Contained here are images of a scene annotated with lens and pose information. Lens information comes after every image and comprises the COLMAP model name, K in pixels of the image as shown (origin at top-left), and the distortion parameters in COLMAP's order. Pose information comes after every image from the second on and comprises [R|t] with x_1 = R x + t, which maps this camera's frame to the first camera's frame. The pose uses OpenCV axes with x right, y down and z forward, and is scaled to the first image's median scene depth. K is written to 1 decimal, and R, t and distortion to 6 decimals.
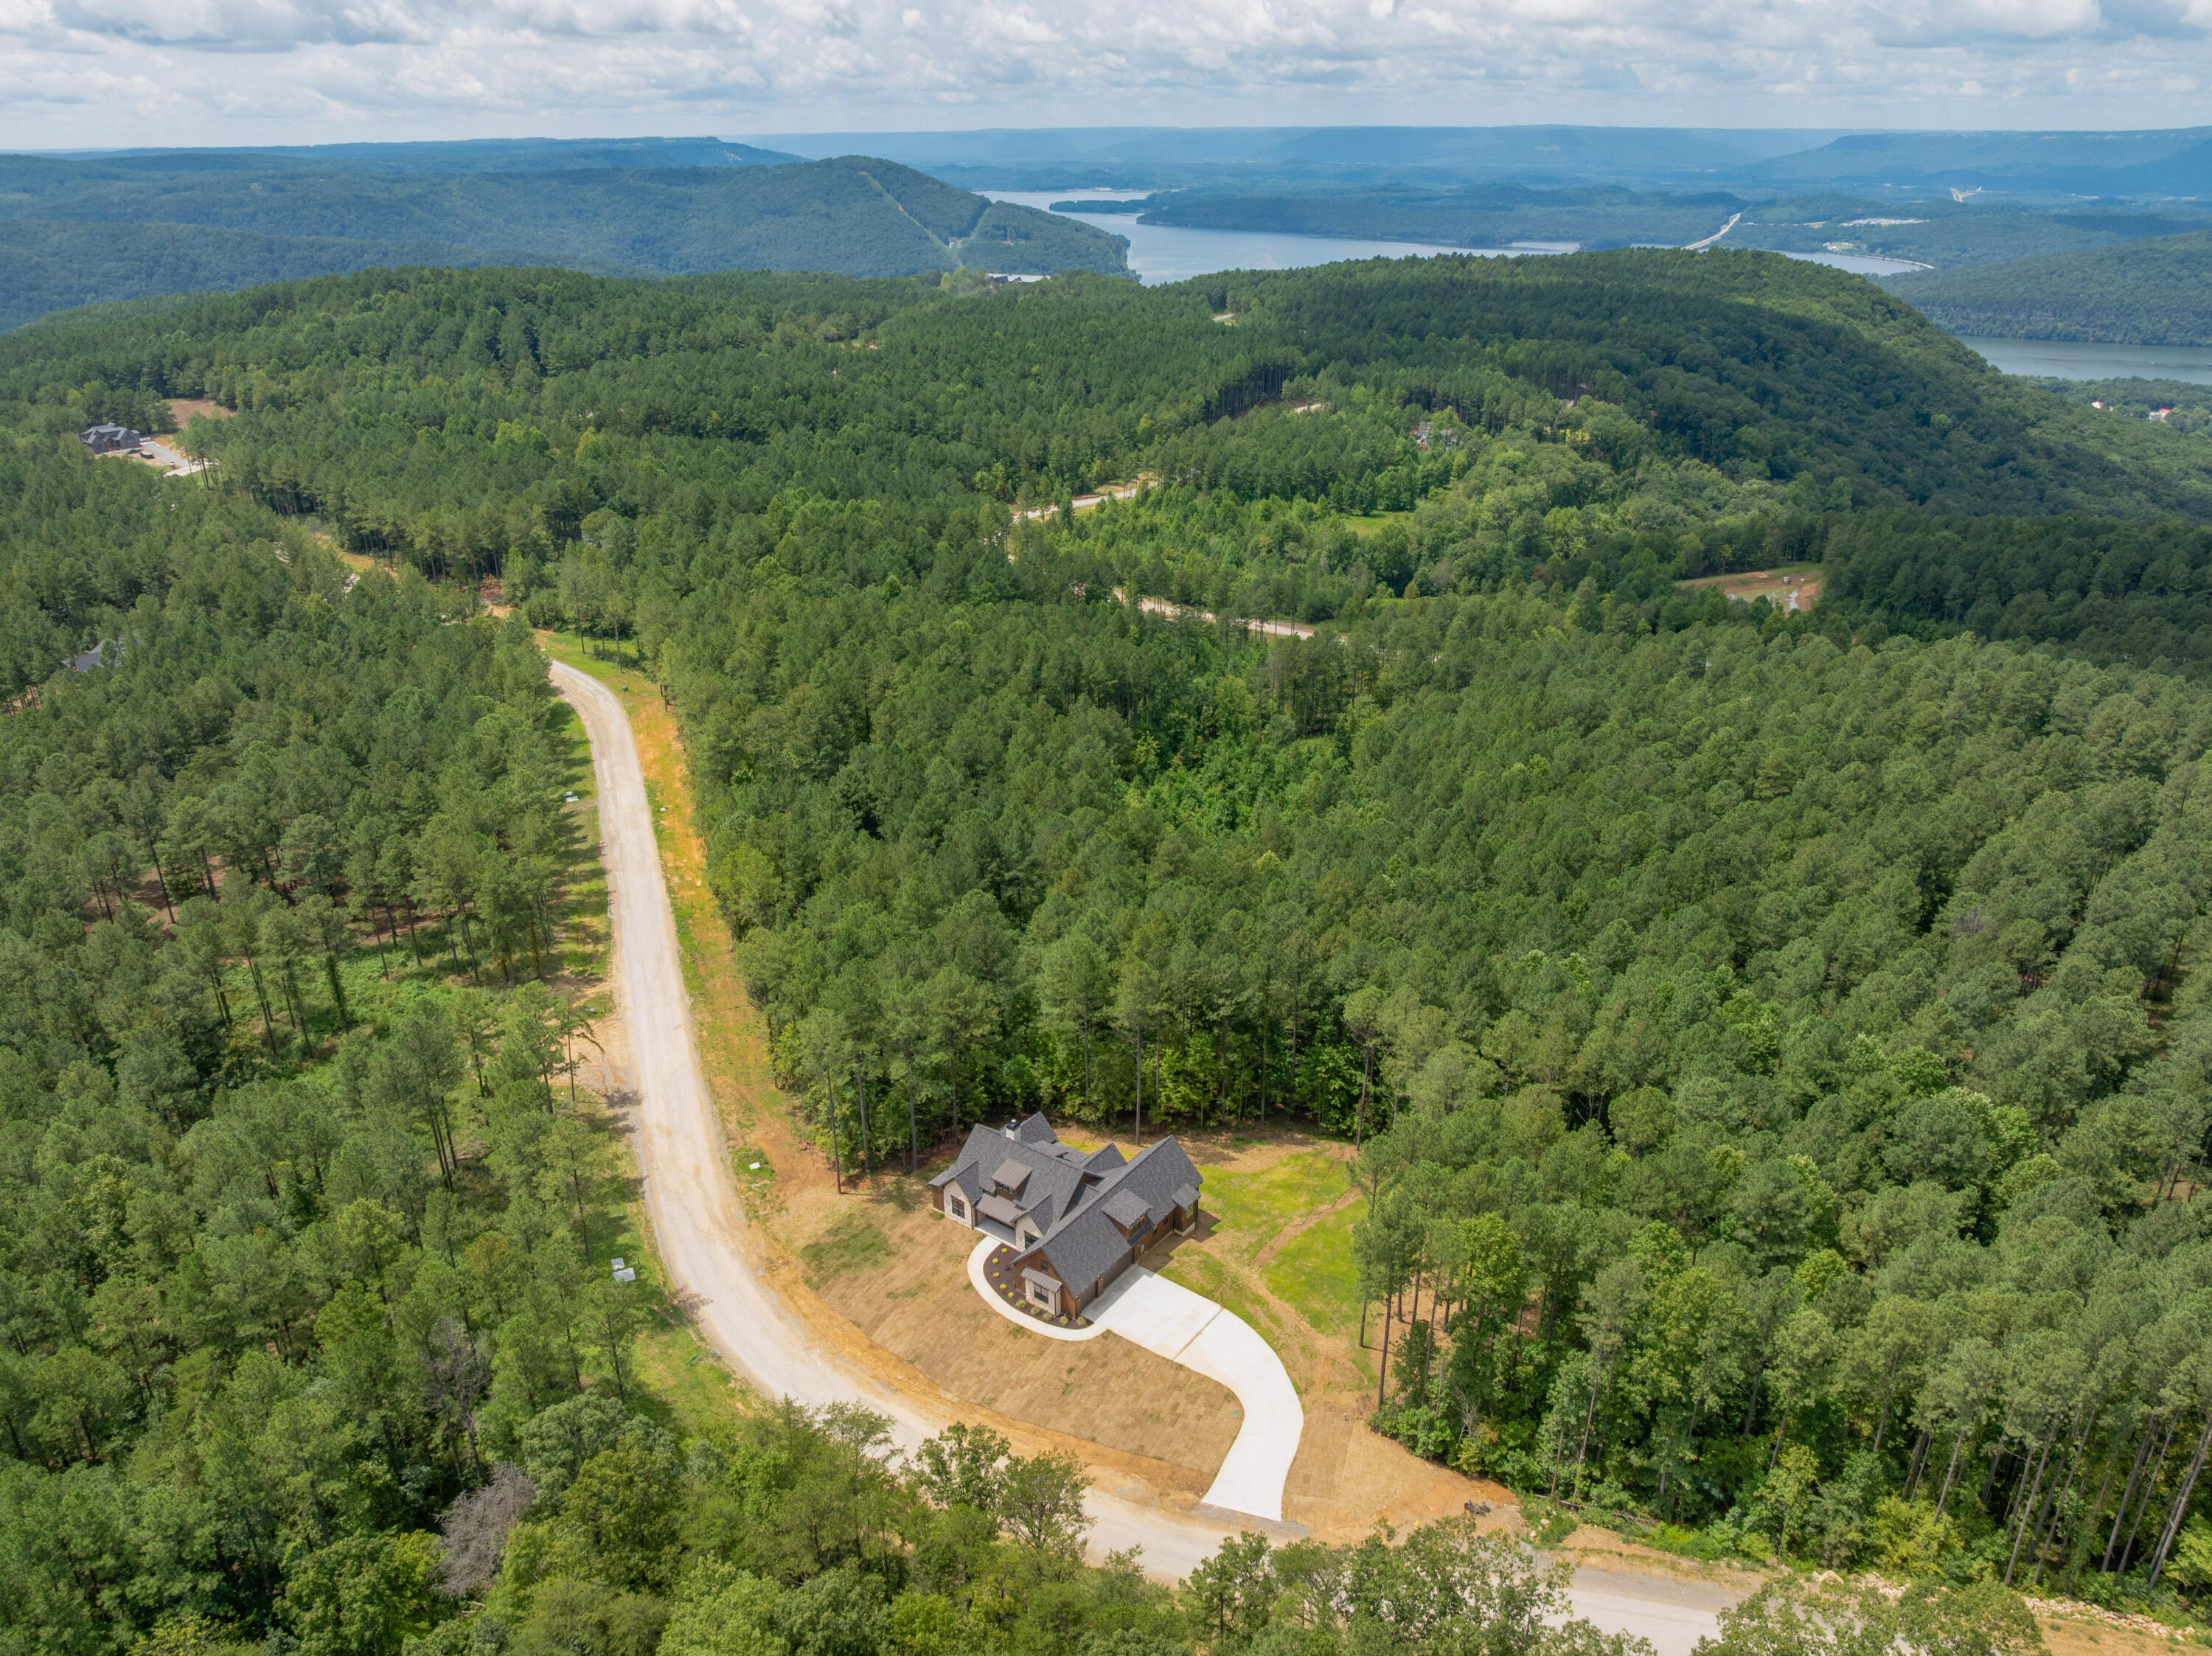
lens RADIAL K [[1580.2, 0, 1099.6], [0, 1580.2, 832.6], [0, 0, 1]] dist [-0.053180, 0.019736]
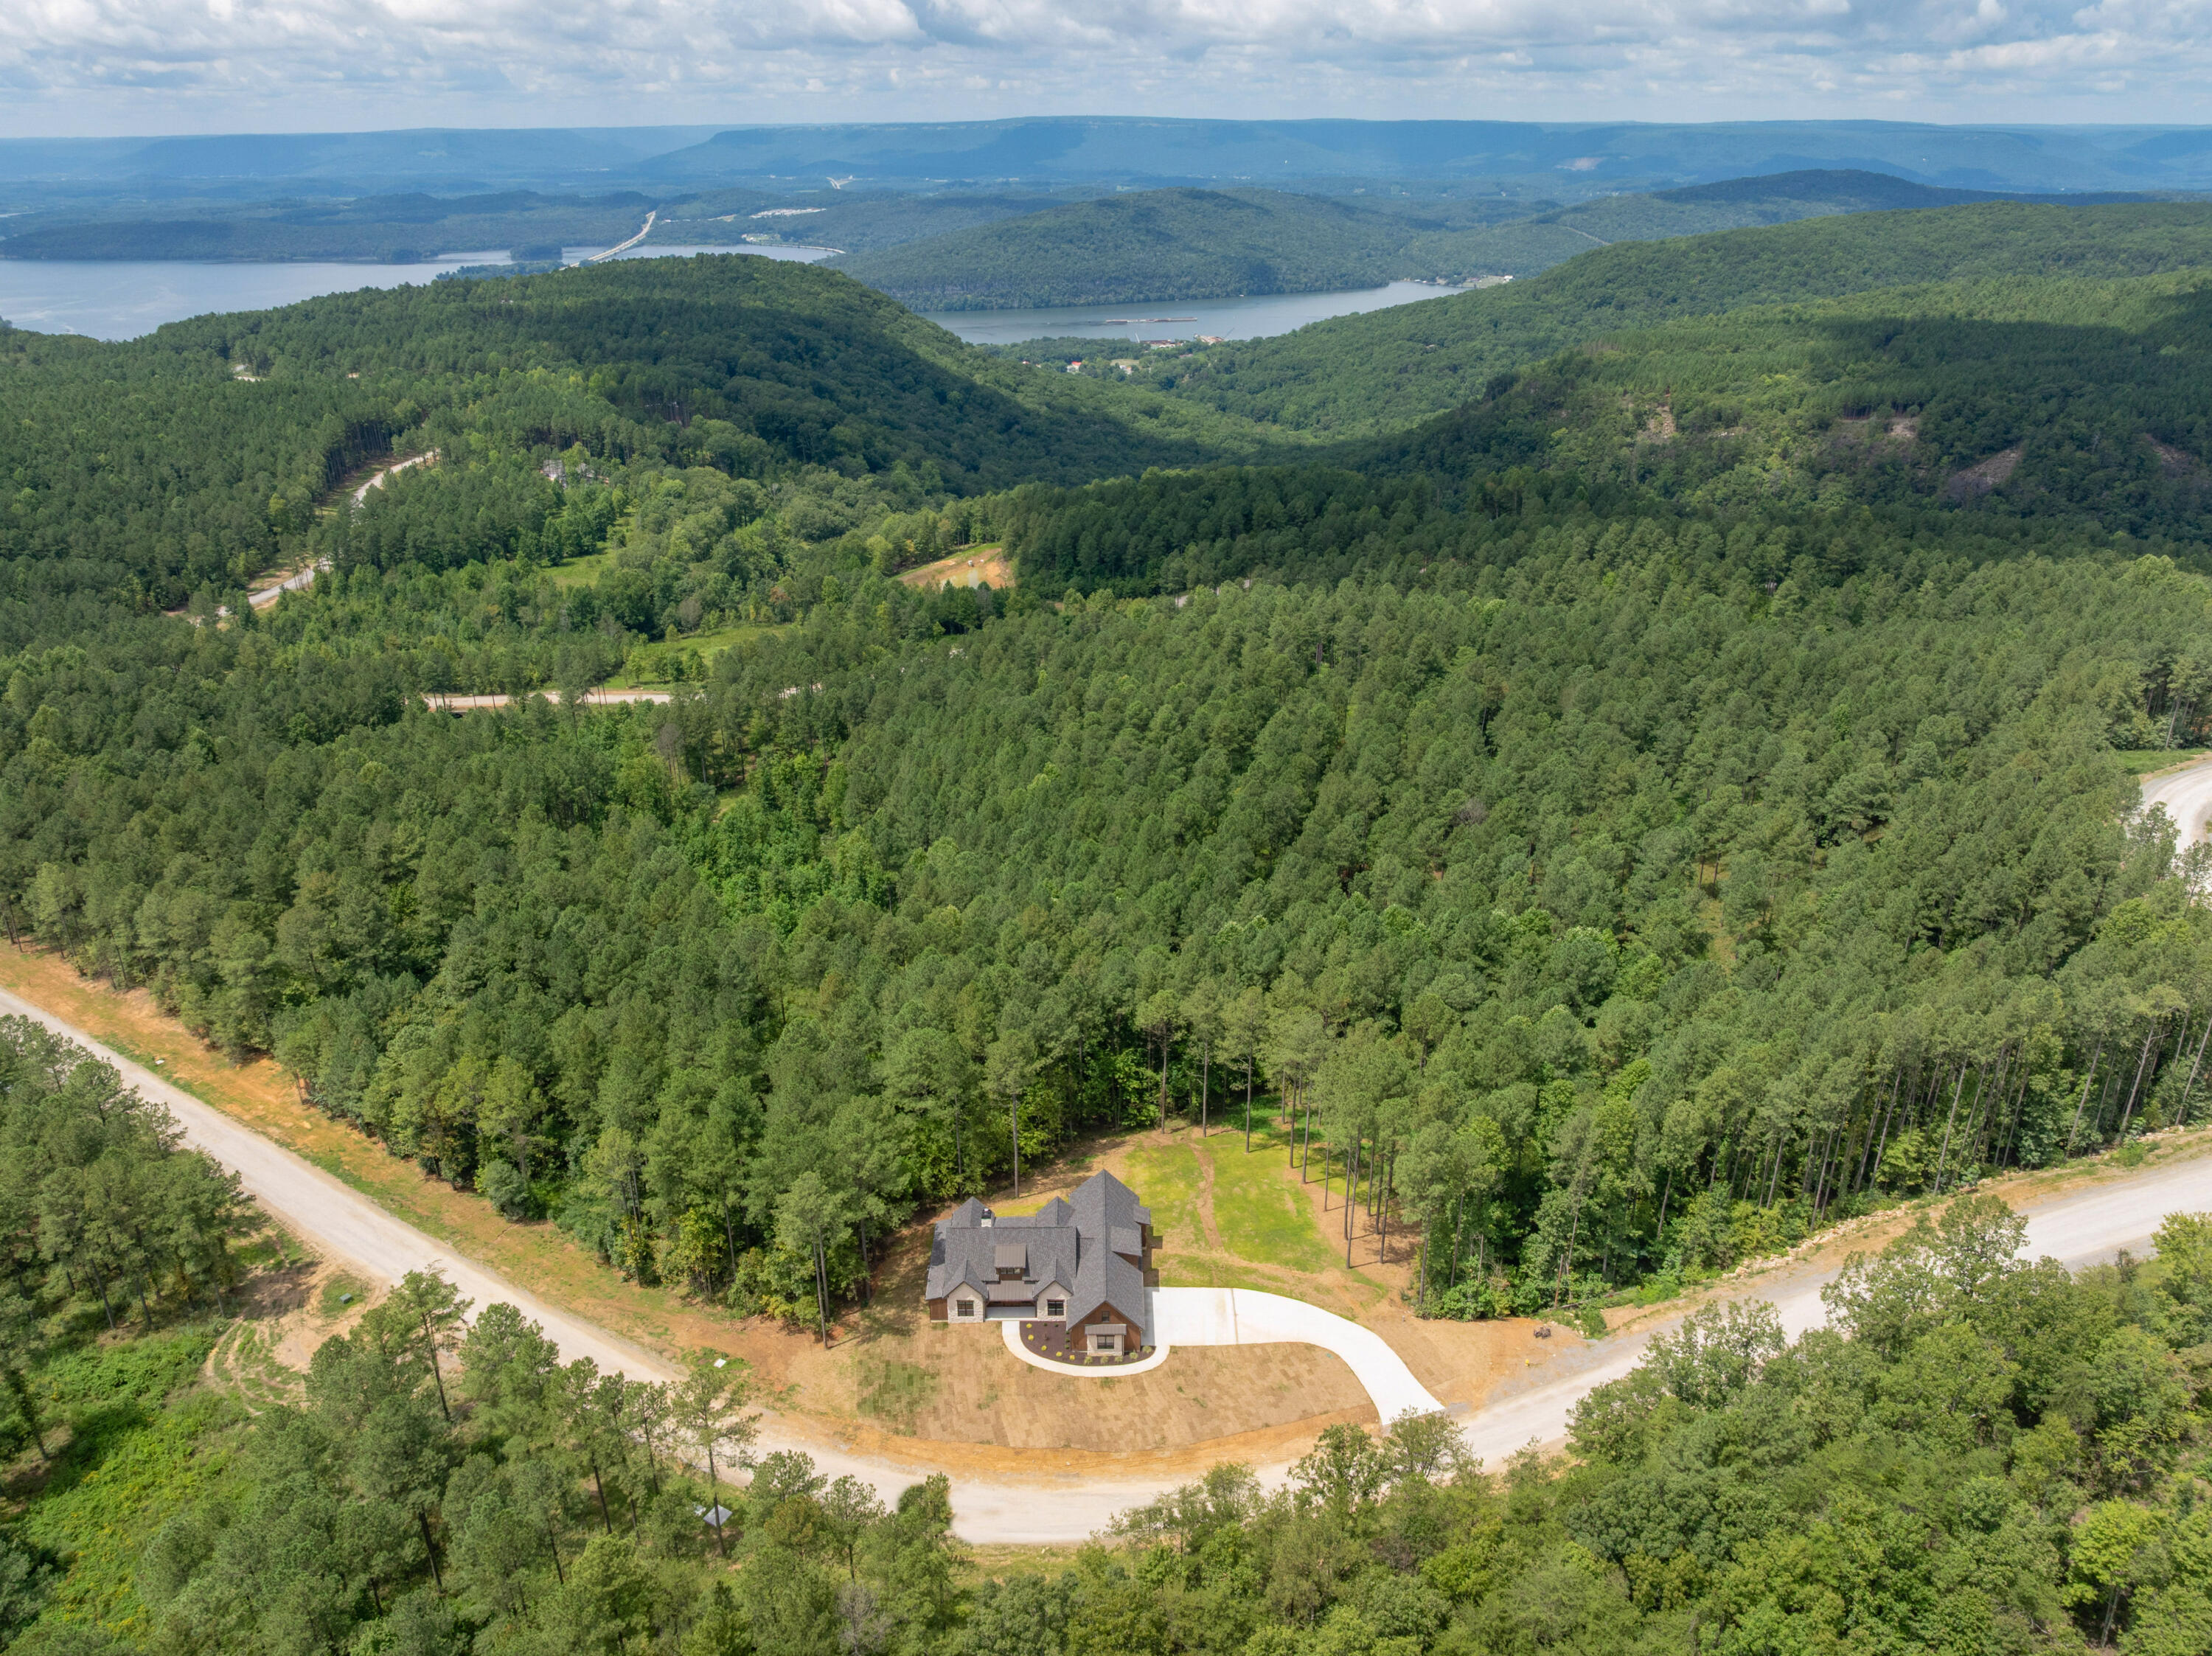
lens RADIAL K [[1580.2, 0, 1113.1], [0, 1580.2, 824.1], [0, 0, 1]] dist [-0.053180, 0.019736]
pose [[0.800115, -0.242682, 0.548563, -0.452854], [0.245112, 0.966945, 0.070261, -0.108163], [-0.547482, 0.078243, 0.833152, 0.051122]]
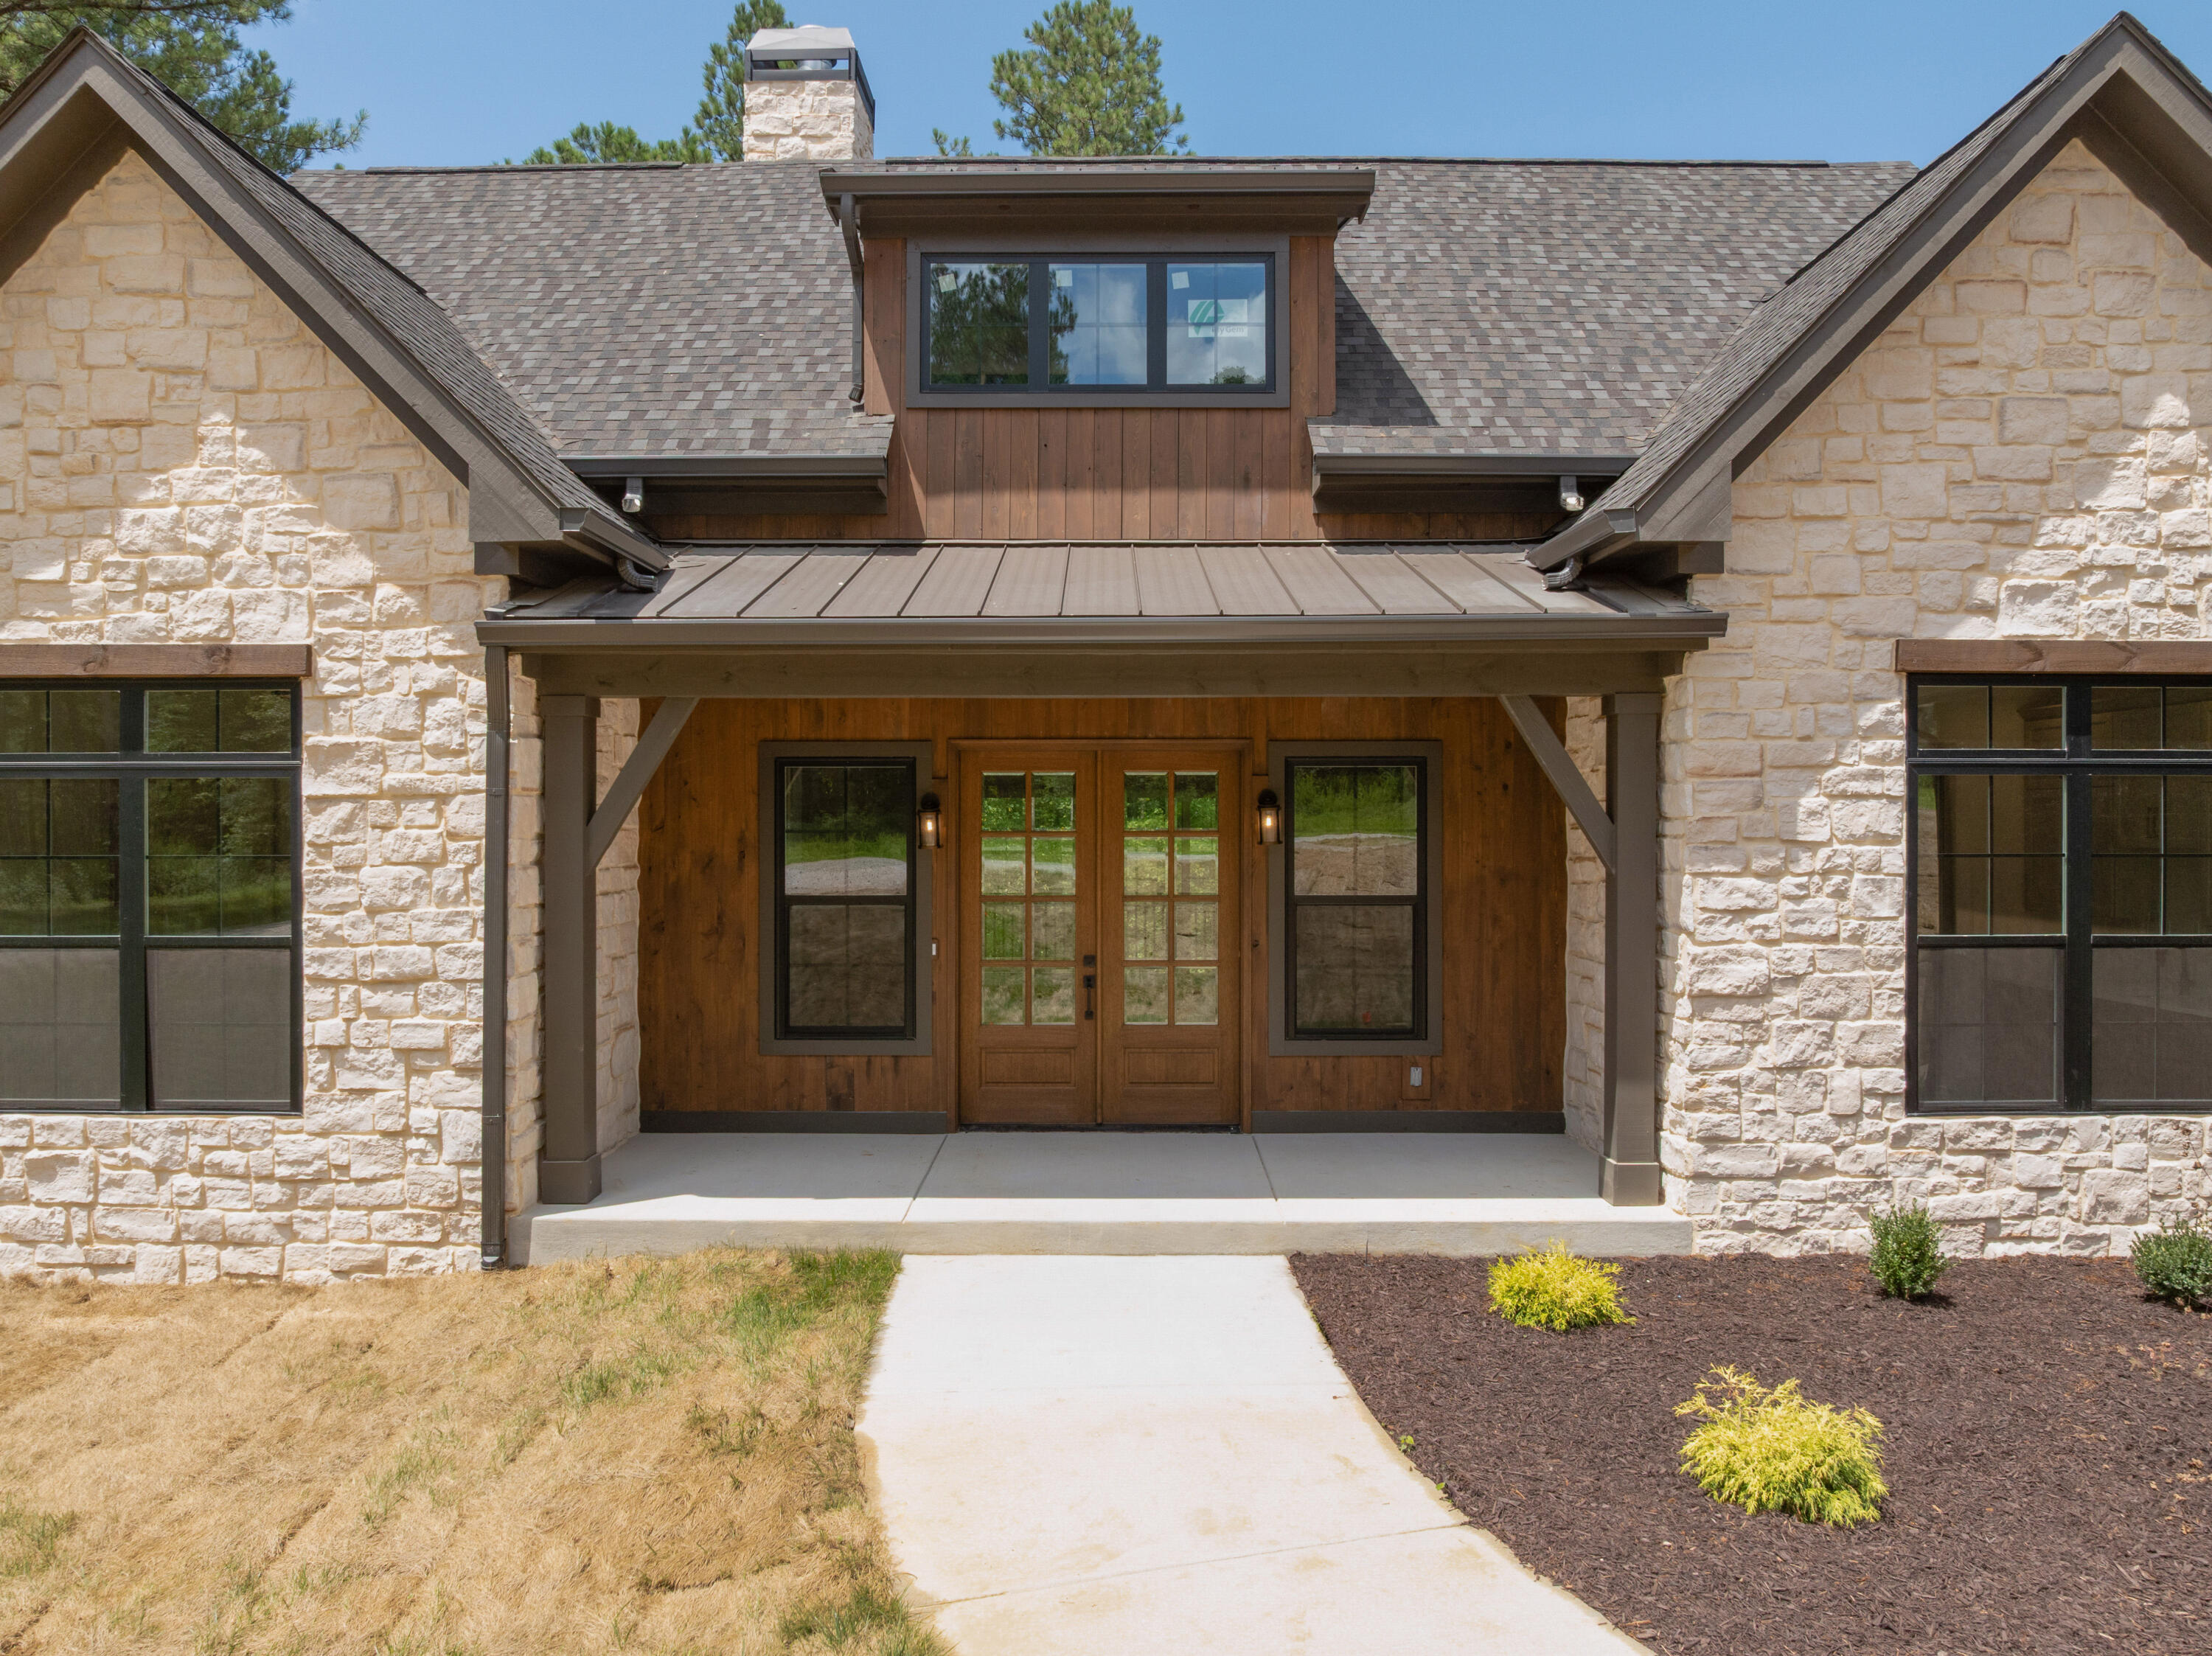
lens RADIAL K [[1580.2, 0, 1095.6], [0, 1580.2, 835.0], [0, 0, 1]] dist [-0.053180, 0.019736]
pose [[0.814177, 0.003295, 0.580608, -0.083783], [0.237376, 0.910705, -0.338037, 0.233425], [-0.529876, 0.413044, 0.740693, 0.852923]]
